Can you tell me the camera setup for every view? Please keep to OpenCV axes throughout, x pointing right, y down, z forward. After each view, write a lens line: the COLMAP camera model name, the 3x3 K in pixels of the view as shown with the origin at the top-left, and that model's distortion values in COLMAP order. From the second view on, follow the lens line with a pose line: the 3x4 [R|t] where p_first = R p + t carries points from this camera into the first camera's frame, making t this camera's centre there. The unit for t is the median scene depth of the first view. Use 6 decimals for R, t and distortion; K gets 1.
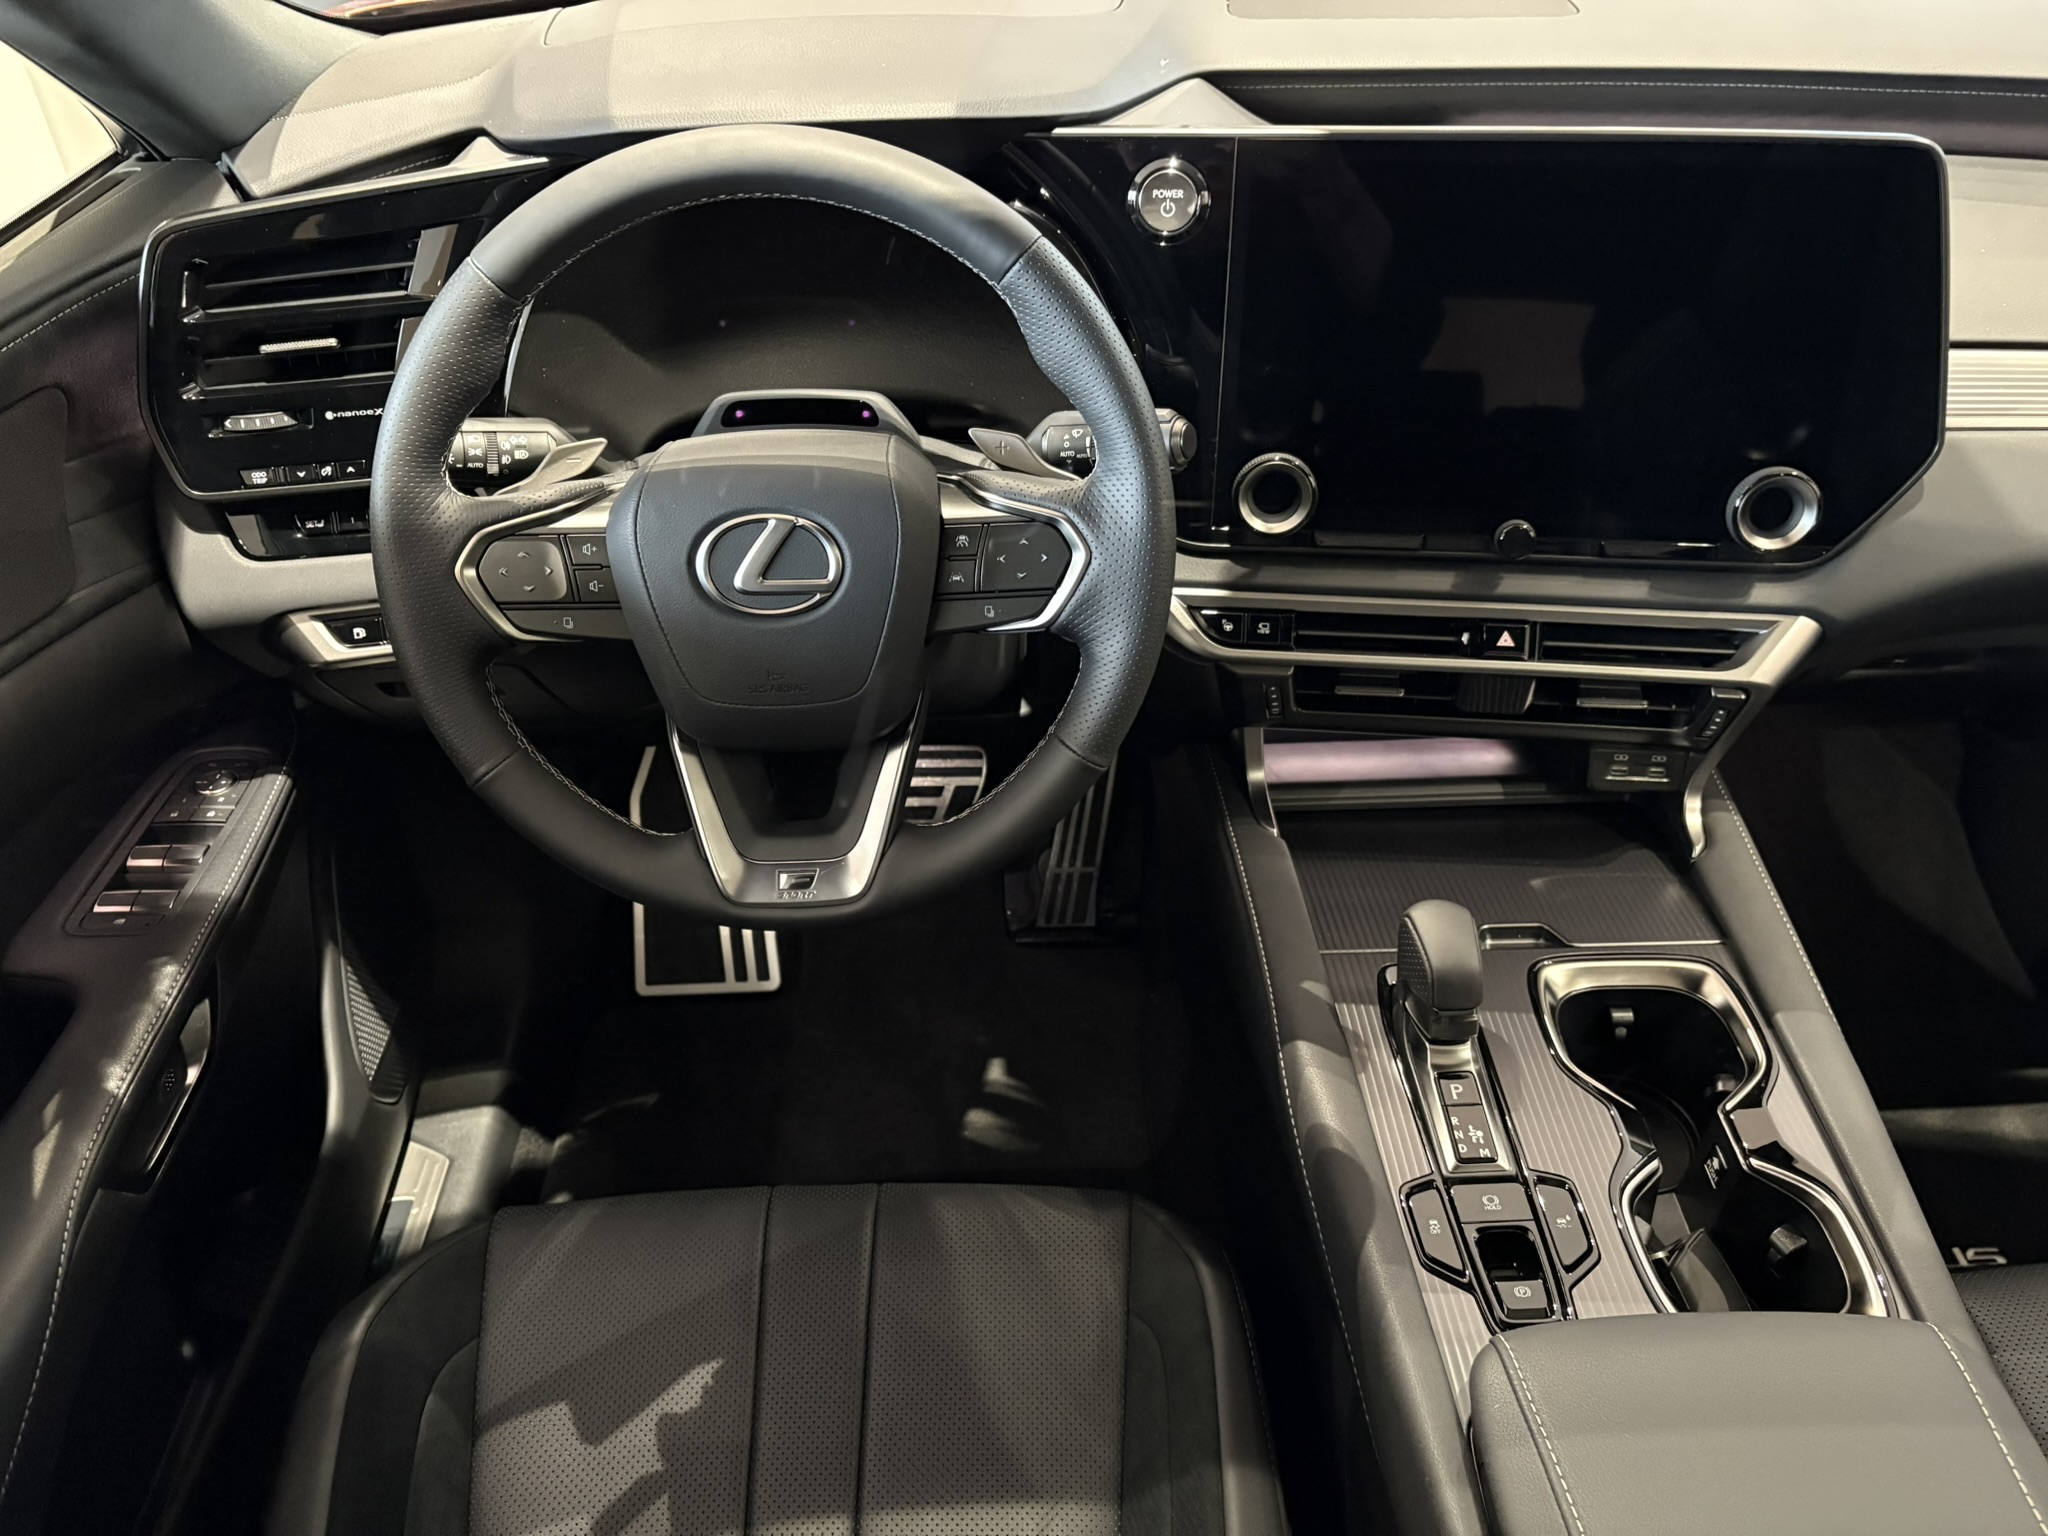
lens RADIAL K [[1558.3, 0, 1025.7], [0, 1558.3, 778.8], [0, 0, 1]] dist [0.033826, -0.031718]
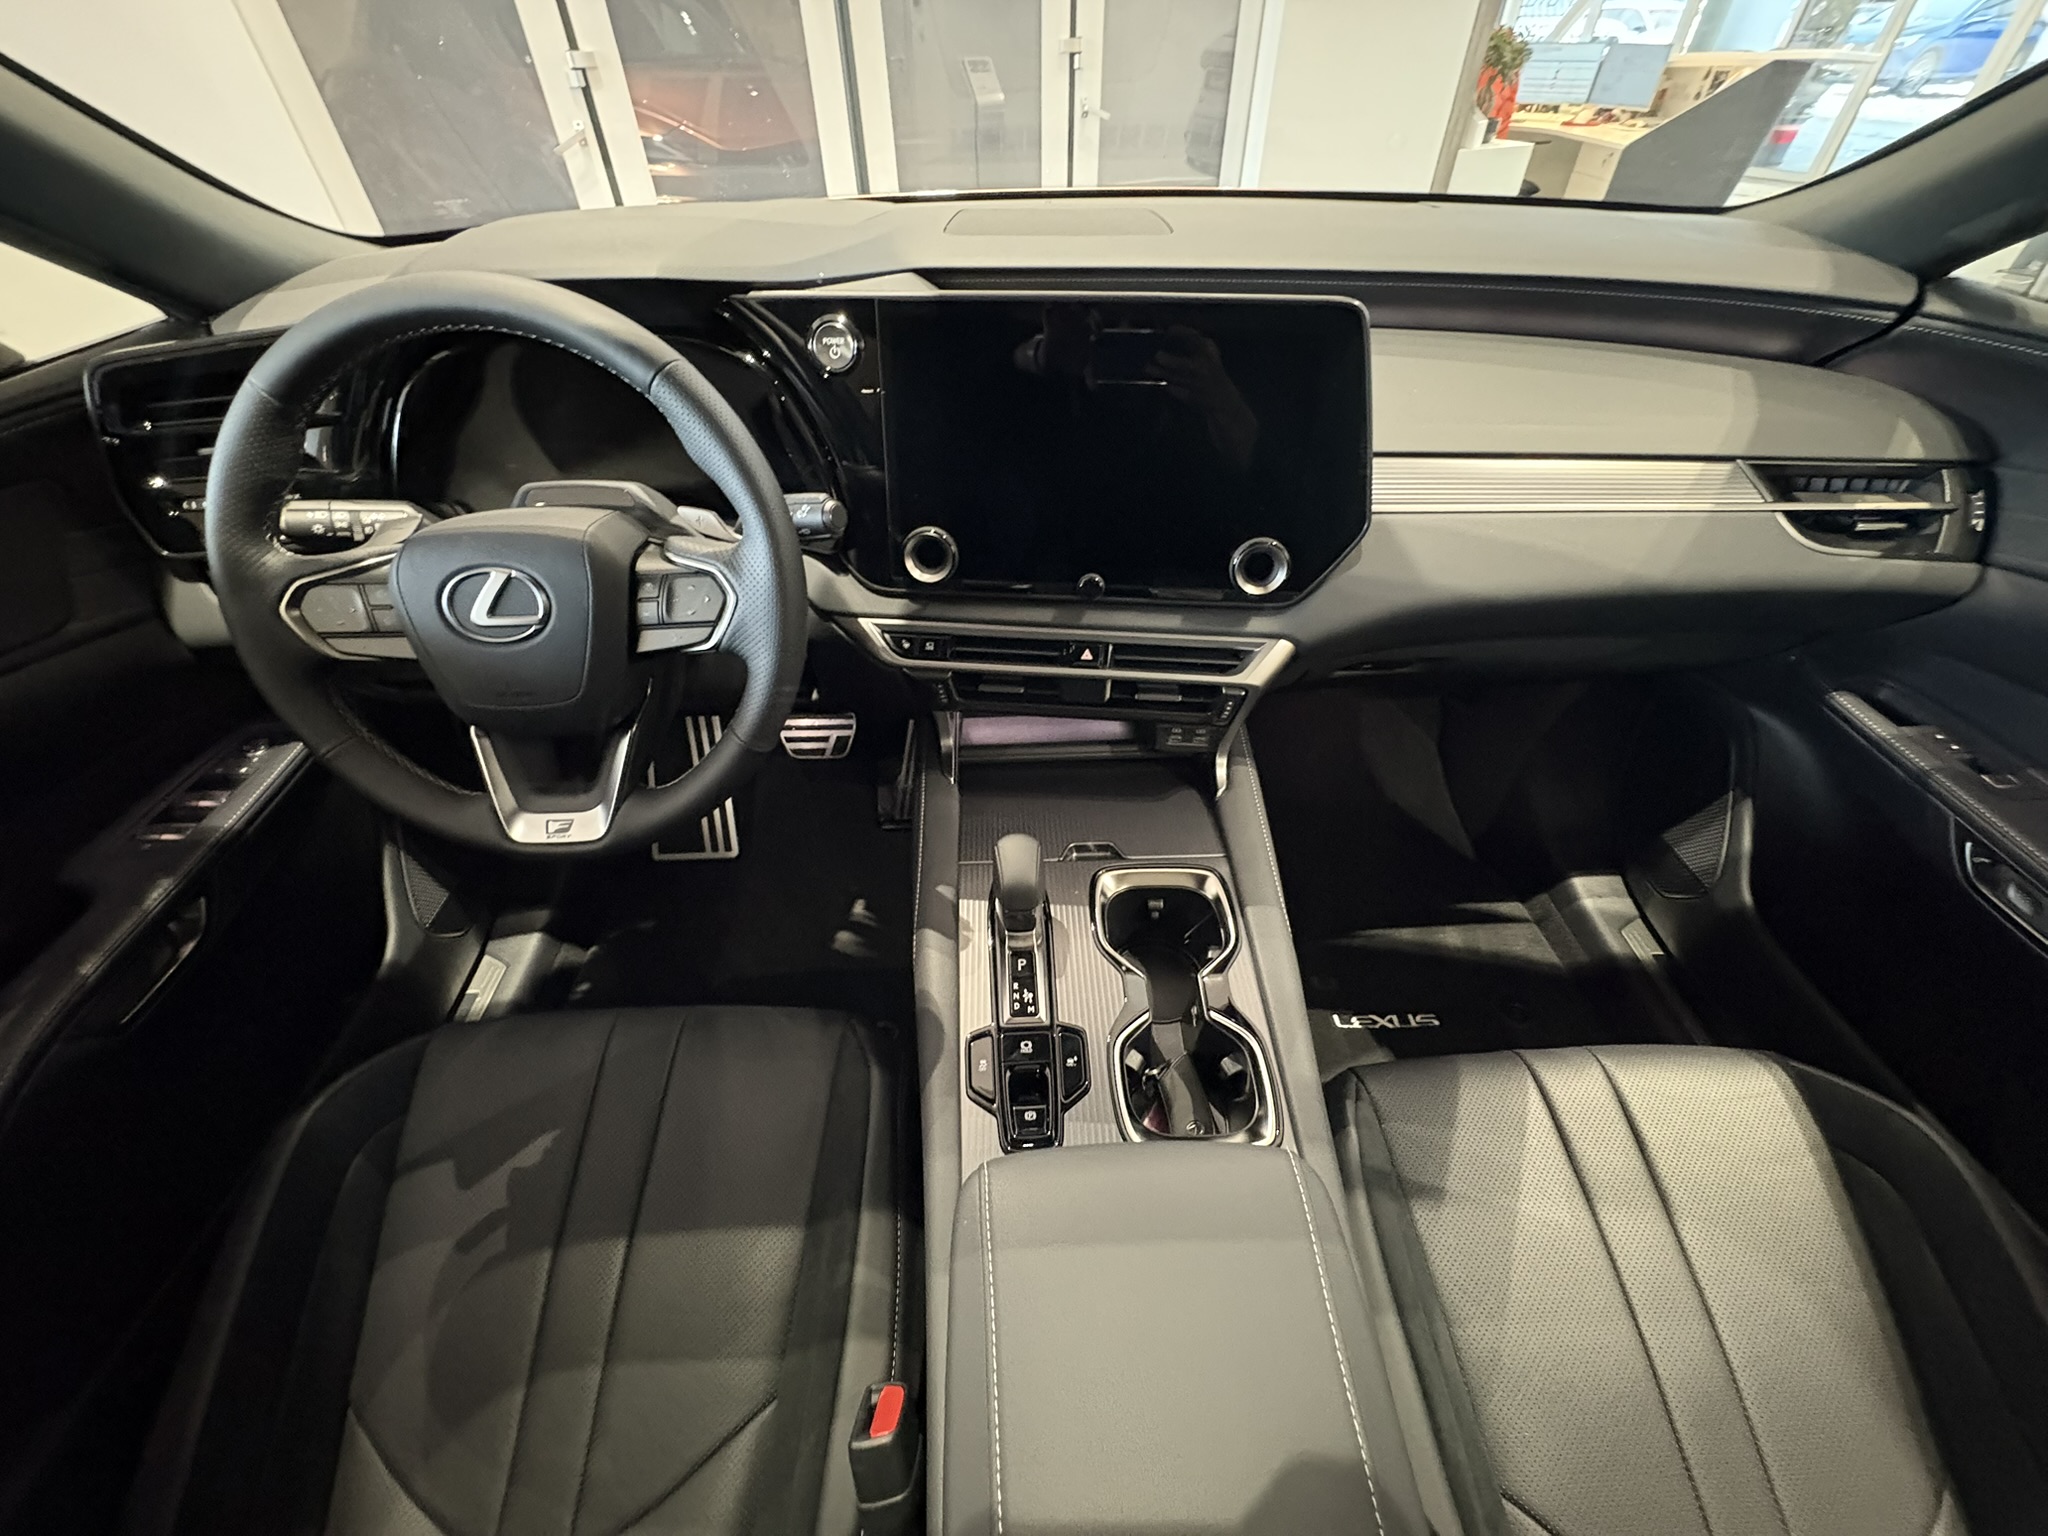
lens RADIAL K [[812.5, 0, 1034.9], [0, 812.5, 768.8], [0, 0, 1]] dist [0.000638, -0.001620]
pose [[0.999922, -0.001102, 0.012465, 0.262192], [0.000196, 0.997370, 0.072473, -0.038594], [-0.012512, -0.072465, 0.997292, 0.230639]]
